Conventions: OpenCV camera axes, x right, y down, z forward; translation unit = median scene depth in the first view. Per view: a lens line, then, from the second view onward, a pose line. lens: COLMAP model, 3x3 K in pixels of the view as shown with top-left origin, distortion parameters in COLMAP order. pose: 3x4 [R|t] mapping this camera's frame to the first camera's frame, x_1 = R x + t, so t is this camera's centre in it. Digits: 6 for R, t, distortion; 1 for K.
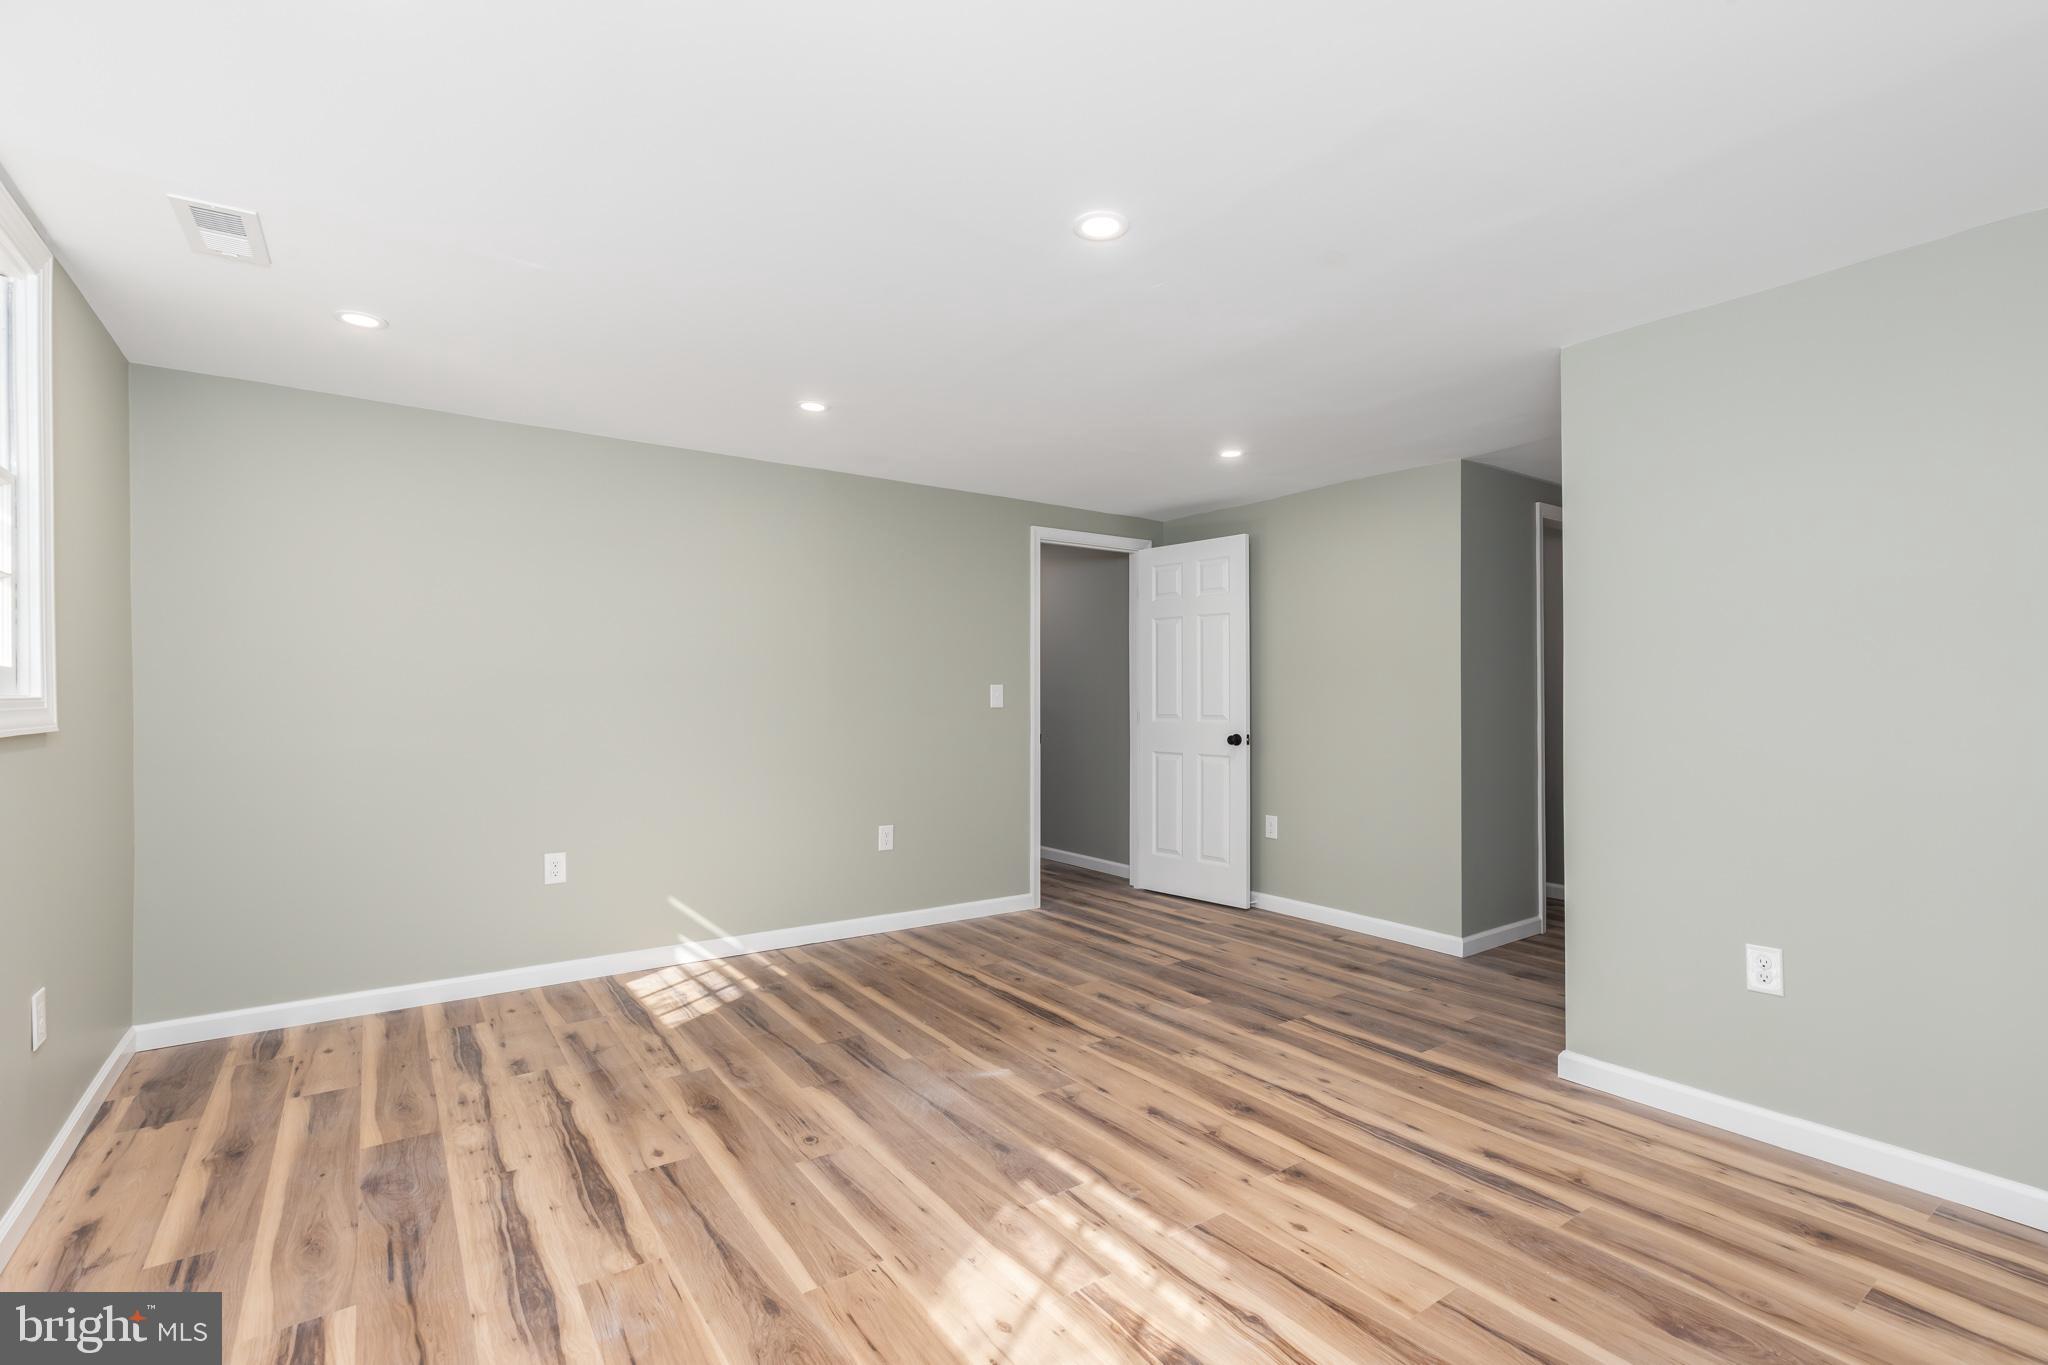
lens RADIAL K [[925.7, 0, 1028.5], [0, 925.7, 683.3], [0, 0, 1]] dist [0.009783, -0.001744]
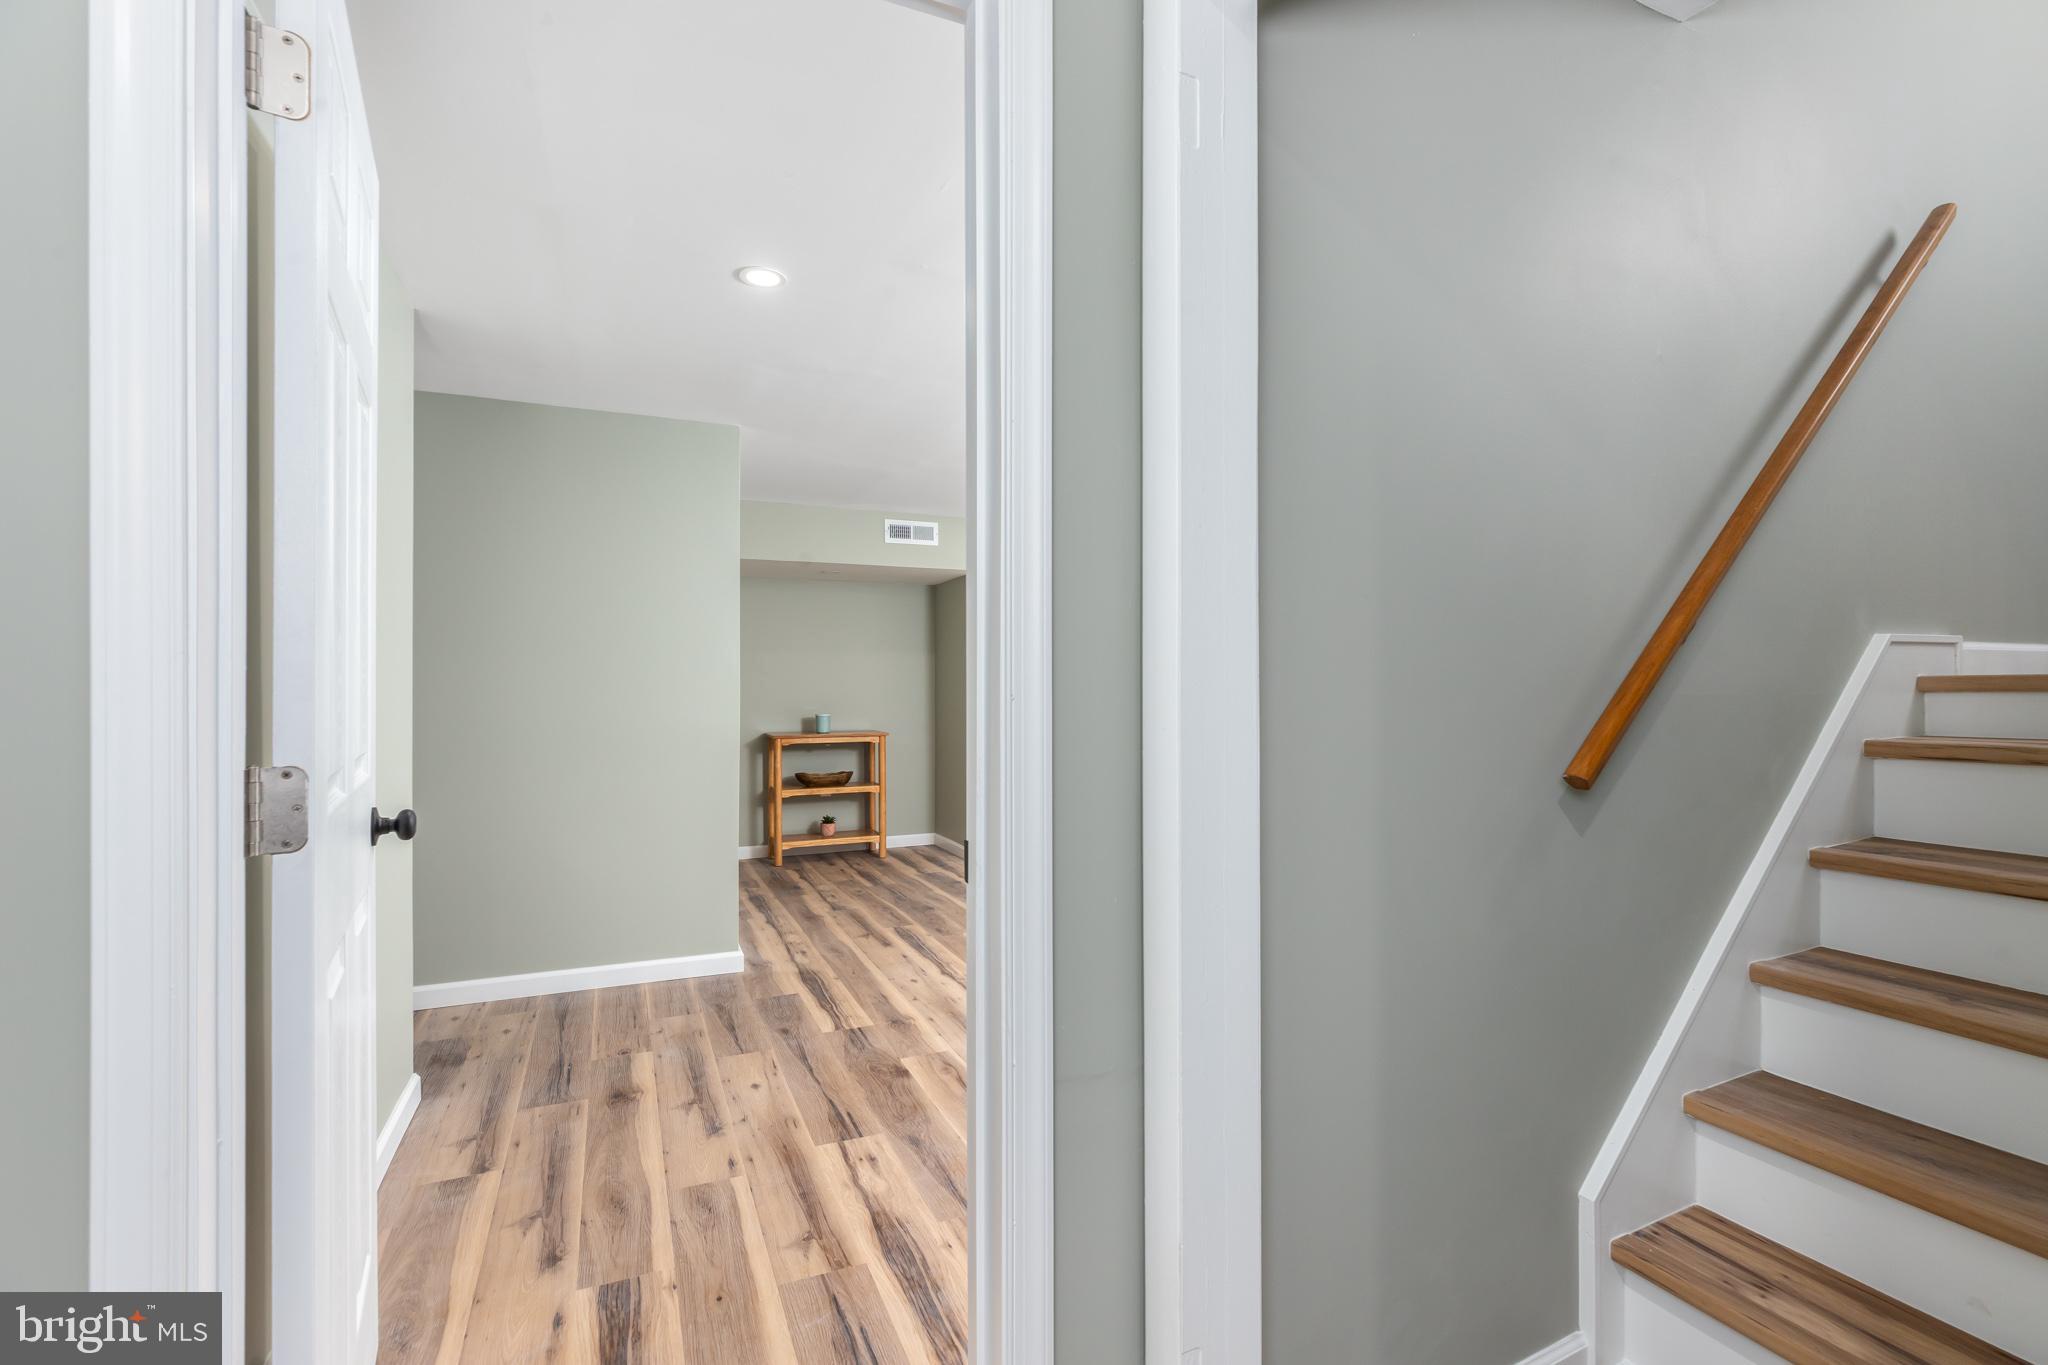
lens RADIAL K [[925.7, 0, 1033.8], [0, 925.7, 687.5], [0, 0, 1]] dist [0.009783, -0.001744]
pose [[-0.982625, 0.004773, 0.185542, -0.082769], [0.002100, 0.999891, -0.014598, 0.034530], [-0.185592, -0.013954, -0.982528, 2.098400]]
